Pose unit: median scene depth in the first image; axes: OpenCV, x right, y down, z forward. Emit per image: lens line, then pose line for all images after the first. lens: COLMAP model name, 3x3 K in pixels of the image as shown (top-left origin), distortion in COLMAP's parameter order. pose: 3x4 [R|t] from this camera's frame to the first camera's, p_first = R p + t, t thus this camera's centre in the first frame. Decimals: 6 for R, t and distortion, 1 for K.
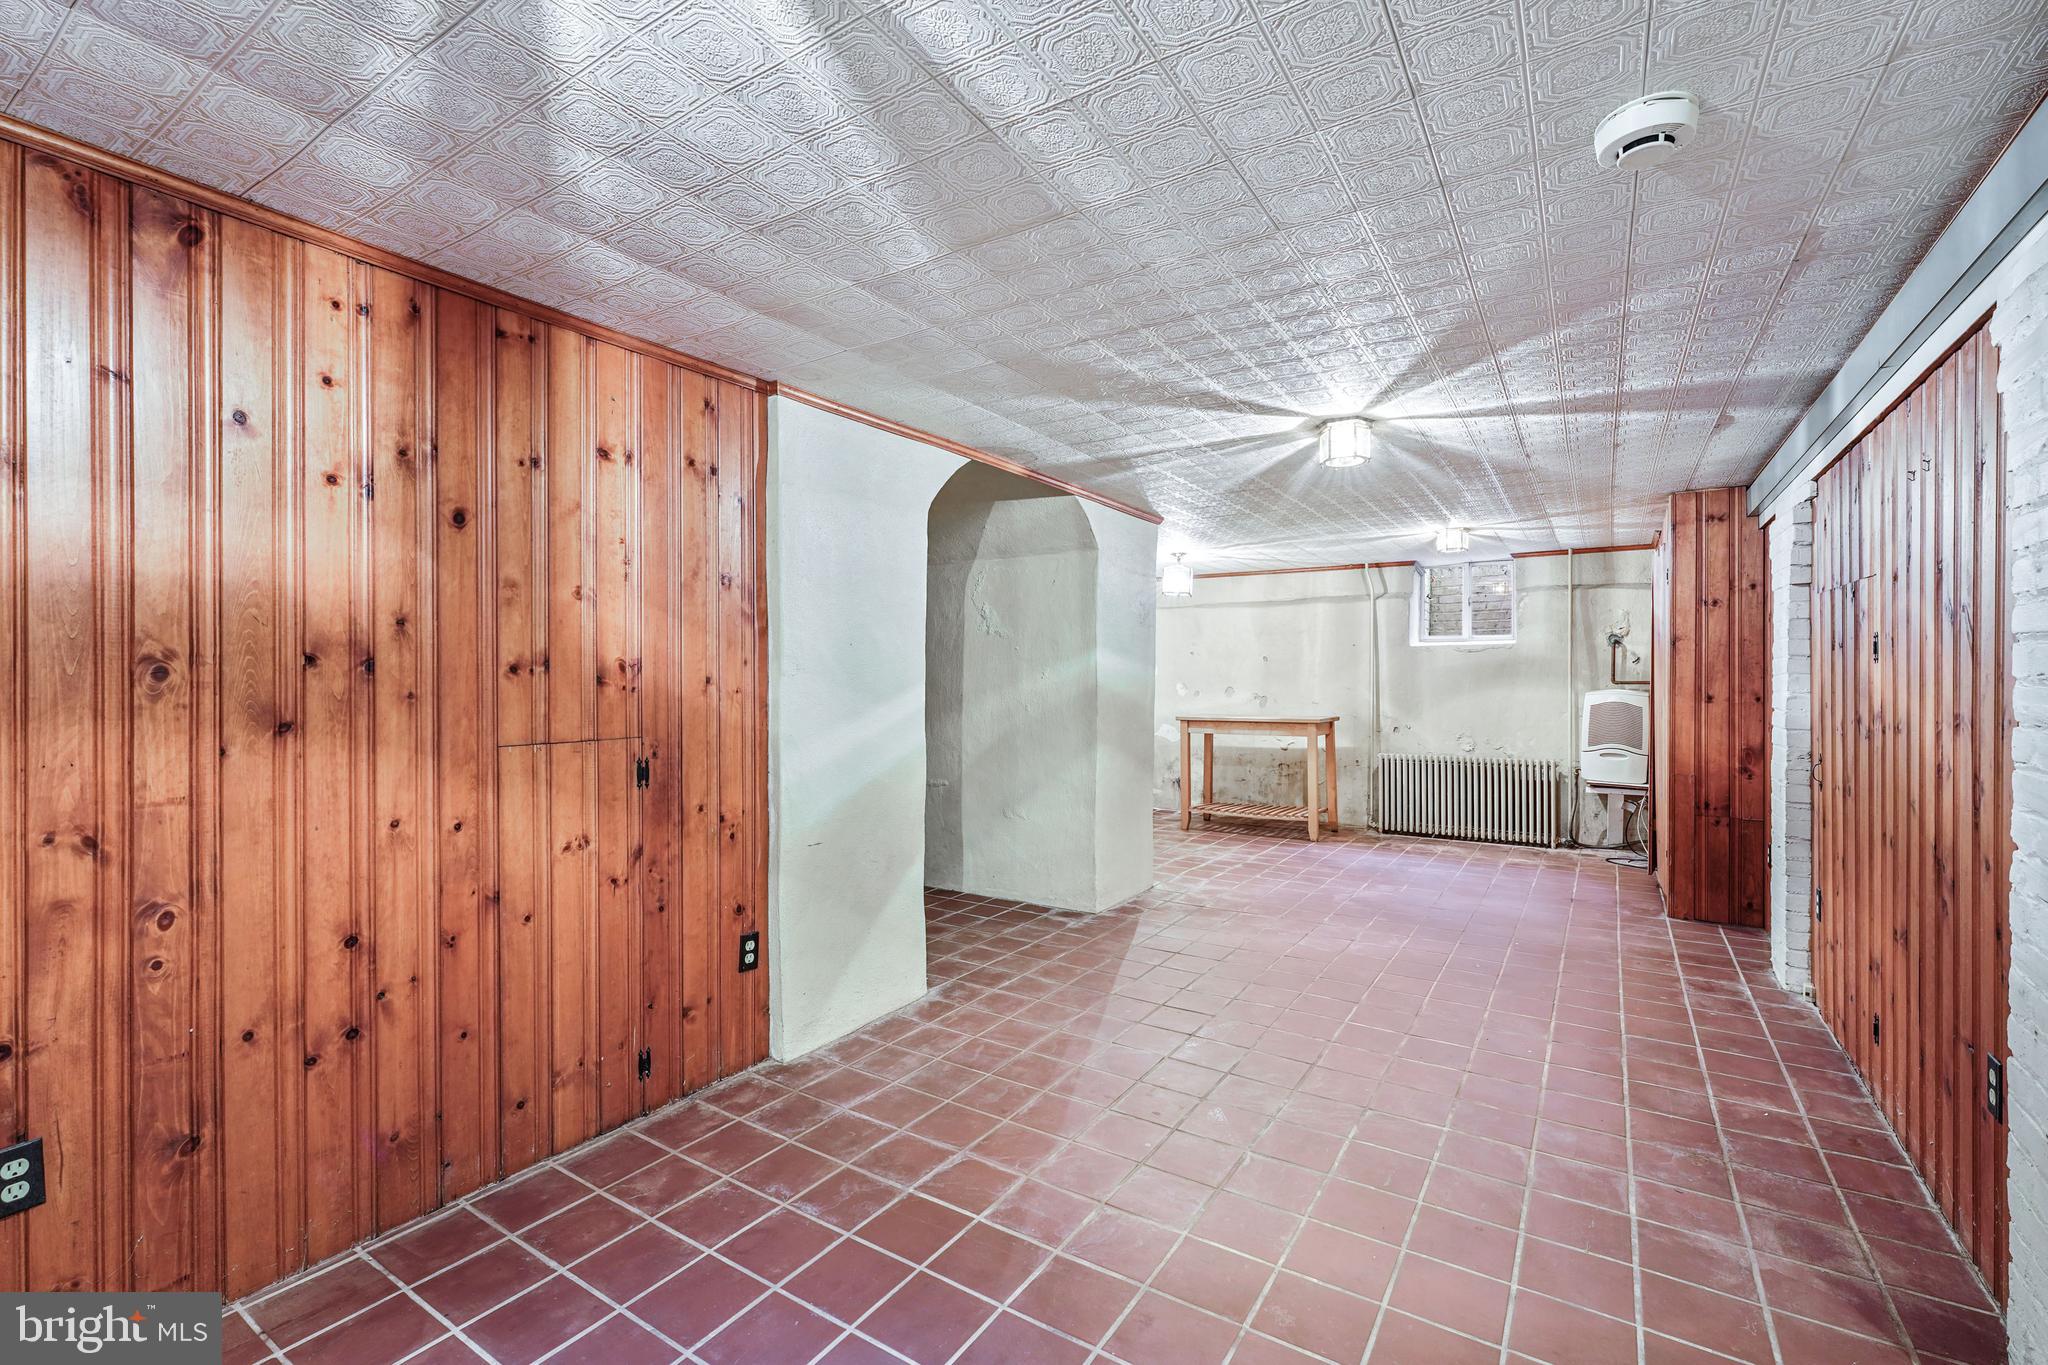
lens RADIAL K [[886.4, 0, 1017.2], [0, 886.4, 673.9], [0, 0, 1]] dist [0.001011, -0.000001]
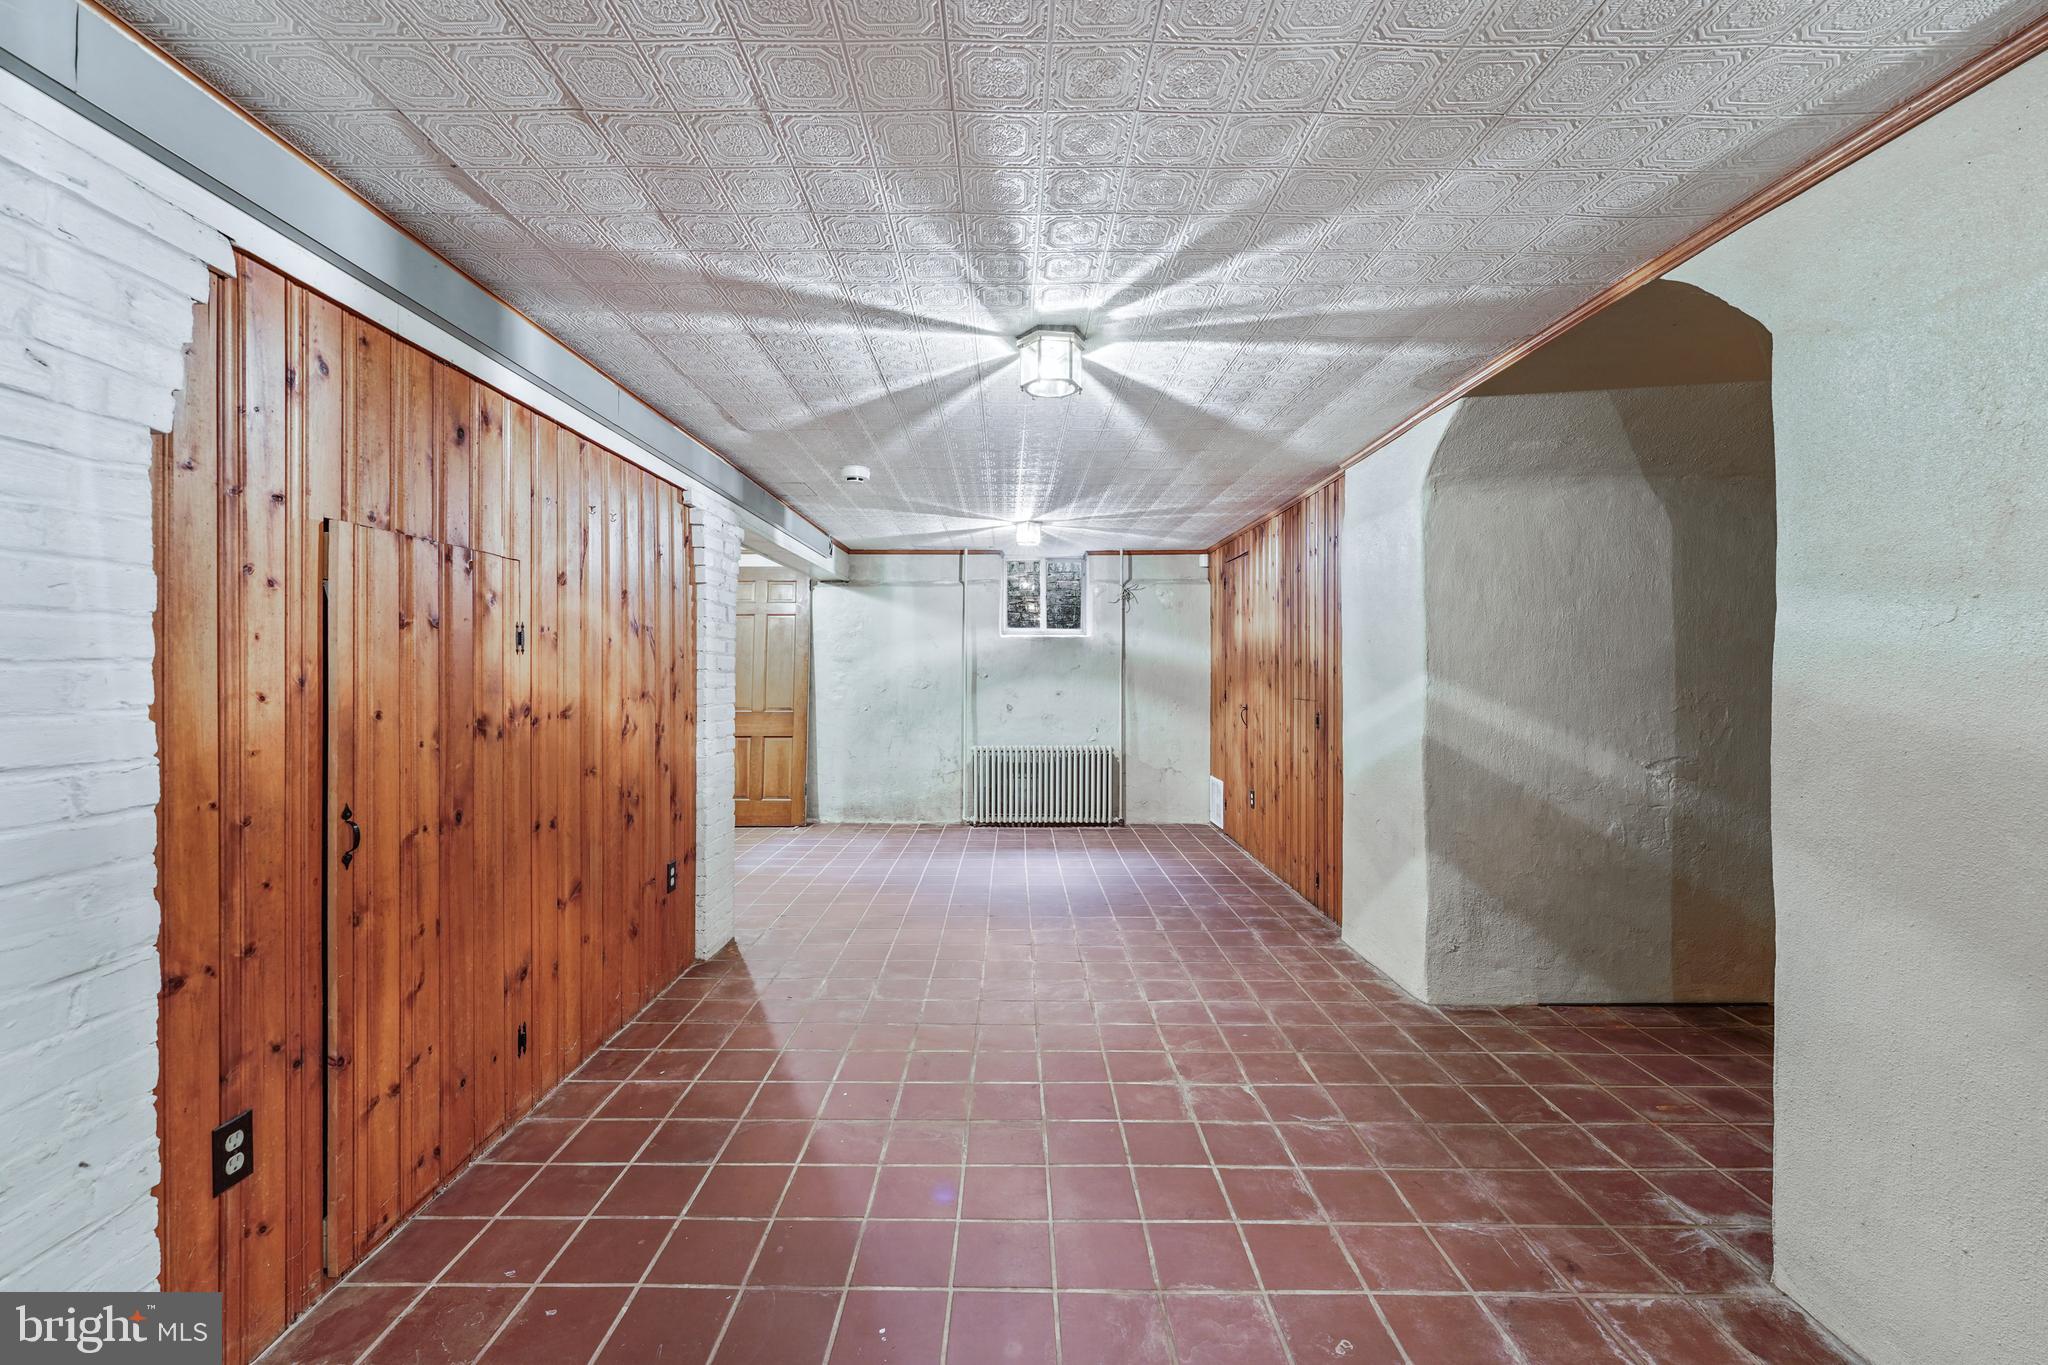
lens RADIAL K [[856.0, 0, 1012.0], [0, 856.0, 670.4], [0, 0, 1]] dist [-0.000288, -0.000132]
pose [[-0.835976, 0.002465, -0.548761, 0.868282], [0.003352, 0.999994, -0.000613, 0.006721], [0.548756, -0.002352, -0.835979, 1.729711]]
